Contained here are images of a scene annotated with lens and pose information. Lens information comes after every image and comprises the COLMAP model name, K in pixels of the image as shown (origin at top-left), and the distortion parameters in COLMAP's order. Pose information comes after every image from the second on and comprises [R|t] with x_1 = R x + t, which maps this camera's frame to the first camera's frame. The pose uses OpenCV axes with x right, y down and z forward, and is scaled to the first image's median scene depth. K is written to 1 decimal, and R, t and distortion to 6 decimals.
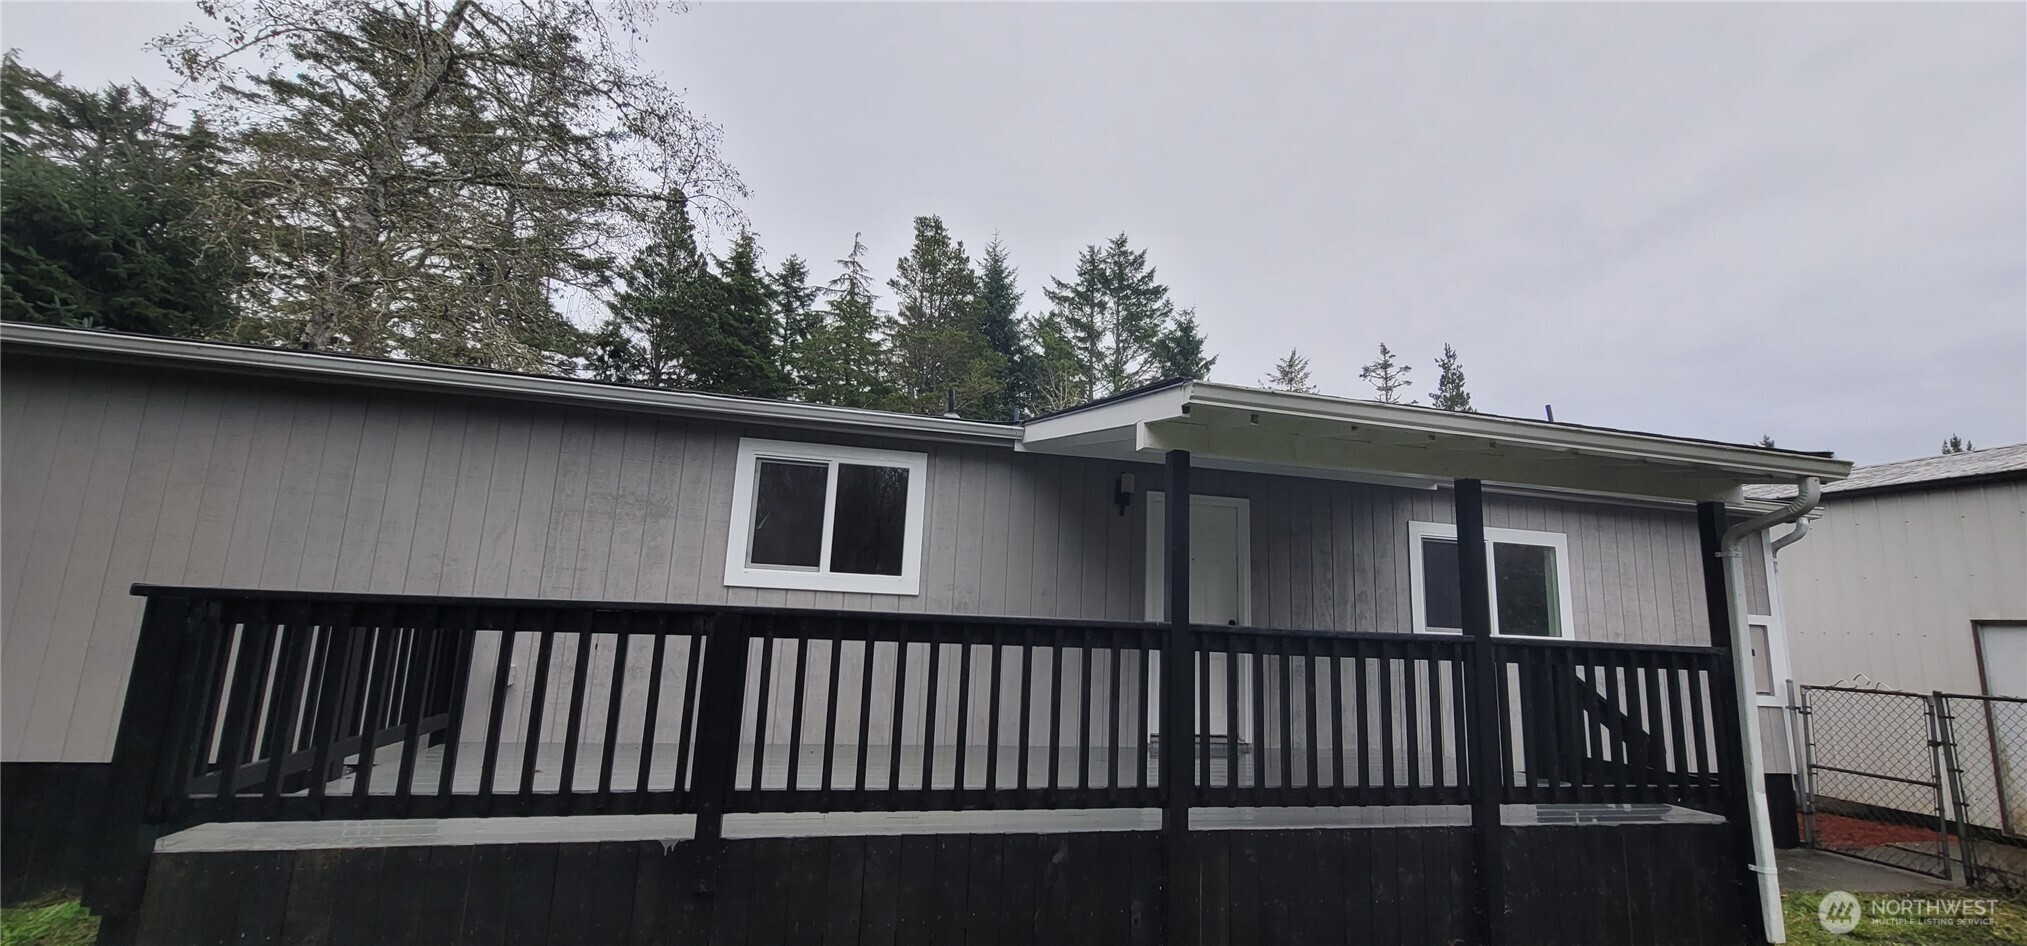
lens RADIAL K [[822.0, 0, 1022.0], [0, 822.0, 478.1], [0, 0, 1]] dist [-0.005555, 0.000713]
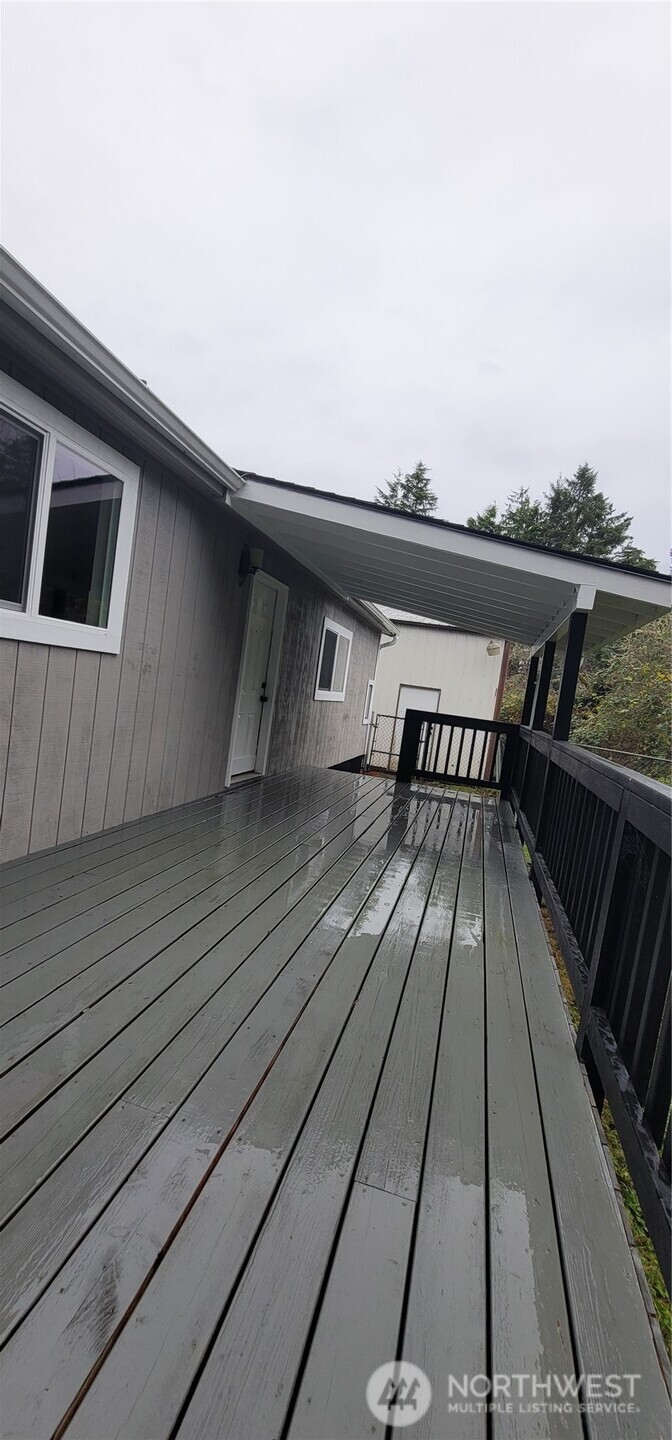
lens RADIAL K [[583.9, 0, 333.5], [0, 583.9, 724.7], [0, 0, 1]] dist [-0.005555, 0.000713]
pose [[0.477928, -0.035361, 0.877687, -0.450693], [-0.266634, 0.946204, 0.183312, 0.041248], [-0.836954, -0.321631, 0.442789, 0.480348]]
